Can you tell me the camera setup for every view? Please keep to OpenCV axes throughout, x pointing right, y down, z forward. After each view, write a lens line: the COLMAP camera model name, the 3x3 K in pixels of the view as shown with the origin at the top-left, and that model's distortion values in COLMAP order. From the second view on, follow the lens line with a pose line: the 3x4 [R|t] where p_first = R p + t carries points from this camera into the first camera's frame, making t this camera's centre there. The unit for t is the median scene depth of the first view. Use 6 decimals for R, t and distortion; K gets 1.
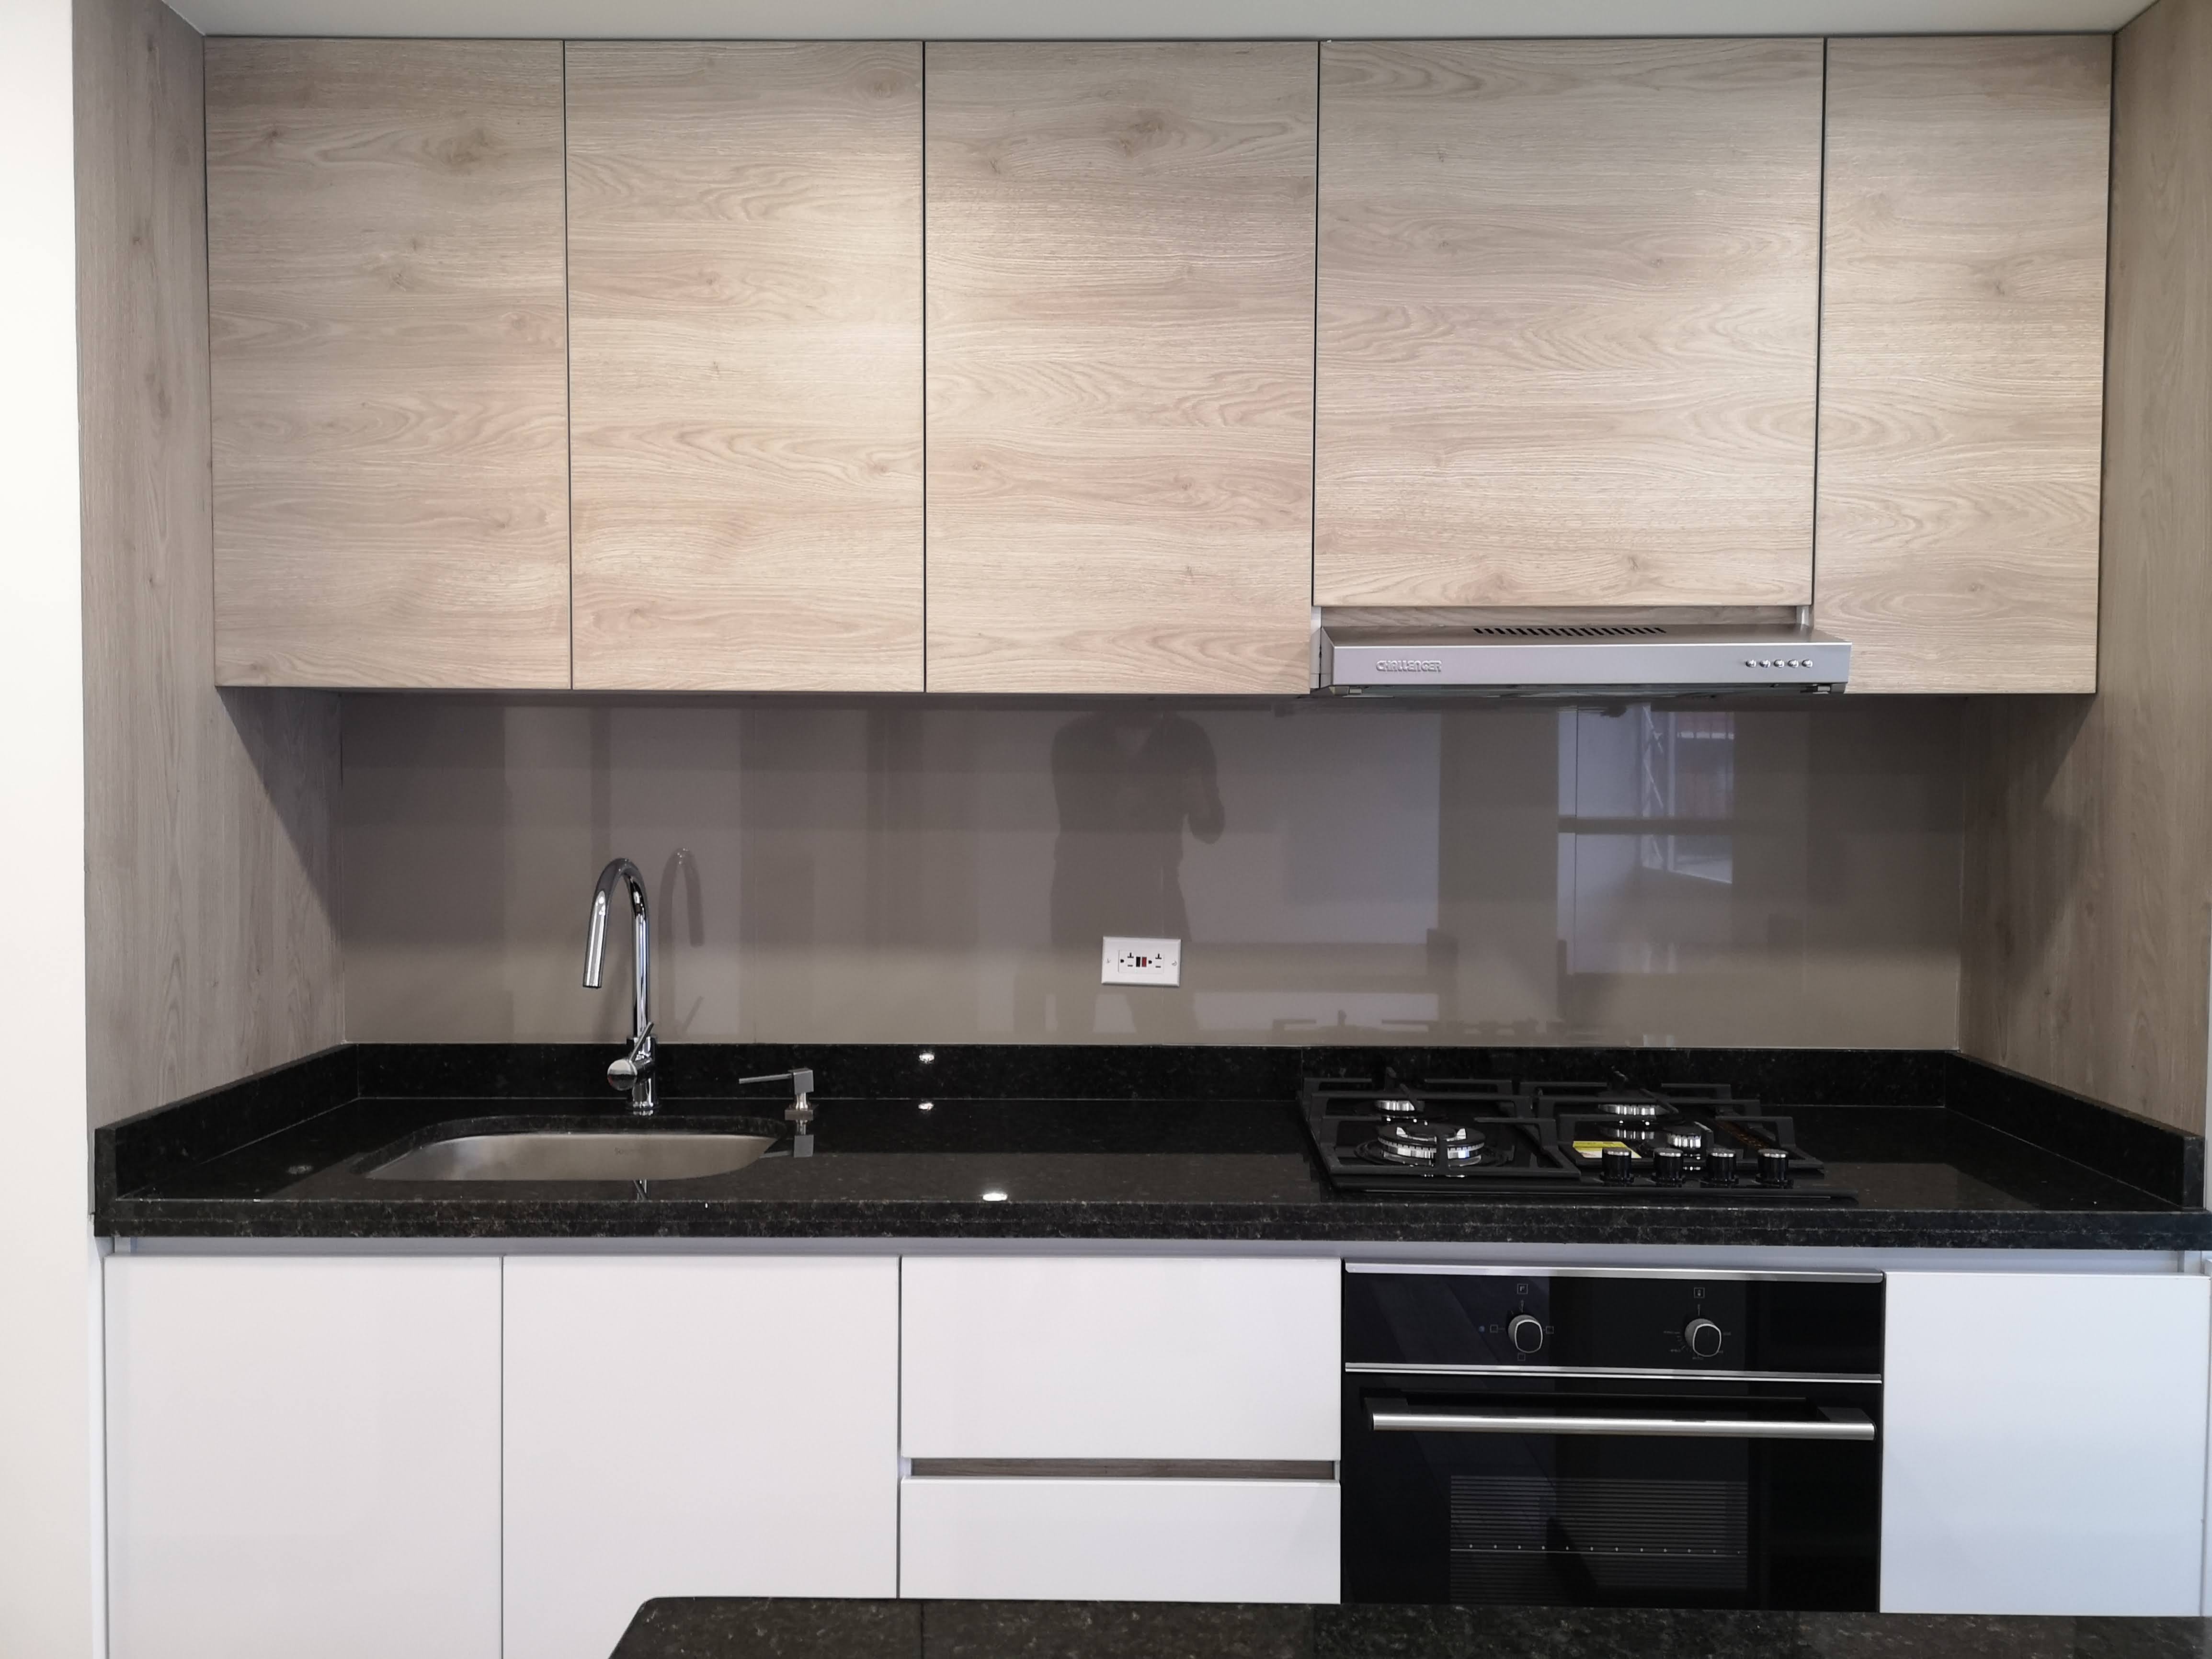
lens RADIAL K [[1685.1, 0, 1125.7], [0, 1685.1, 826.4], [0, 0, 1]] dist [0.063137, -0.065278]
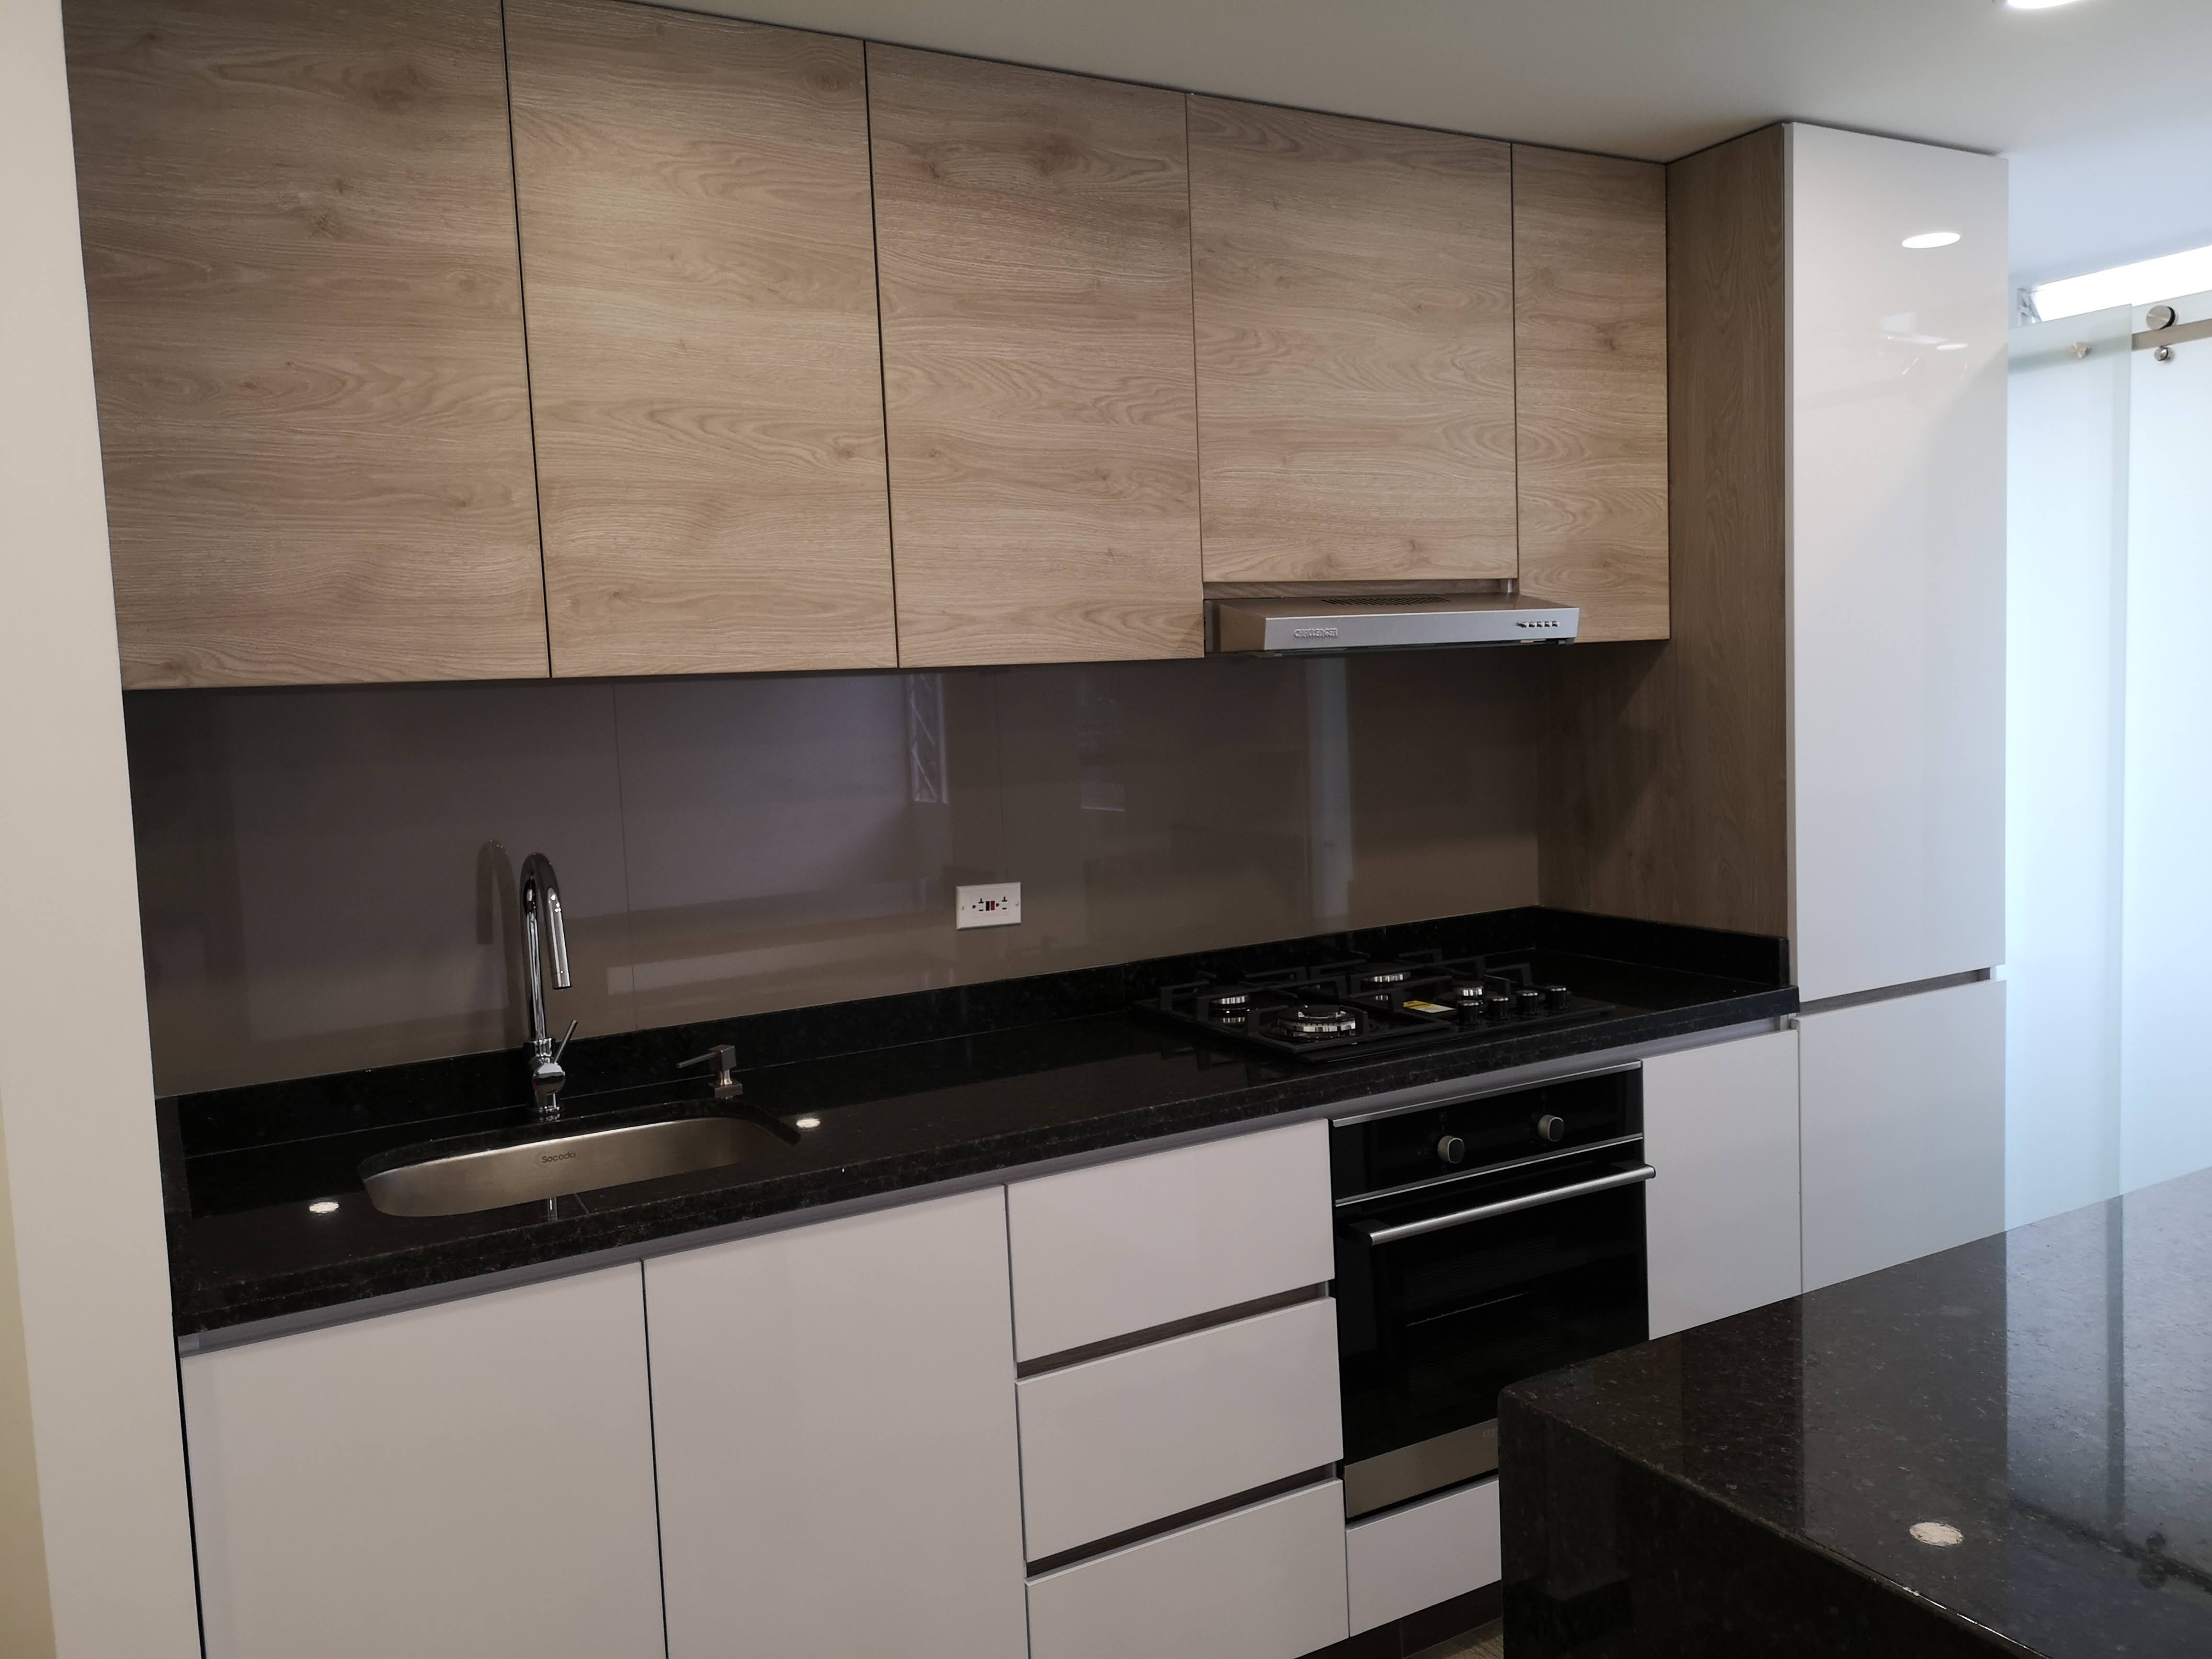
lens RADIAL K [[1685.1, 0, 1116.4], [0, 1685.1, 825.2], [0, 0, 1]] dist [0.063137, -0.065278]
pose [[0.860569, -0.082928, 0.502538, -0.544669], [0.064694, 0.996462, 0.053648, -0.029391], [-0.505209, -0.013657, 0.862889, 0.018258]]
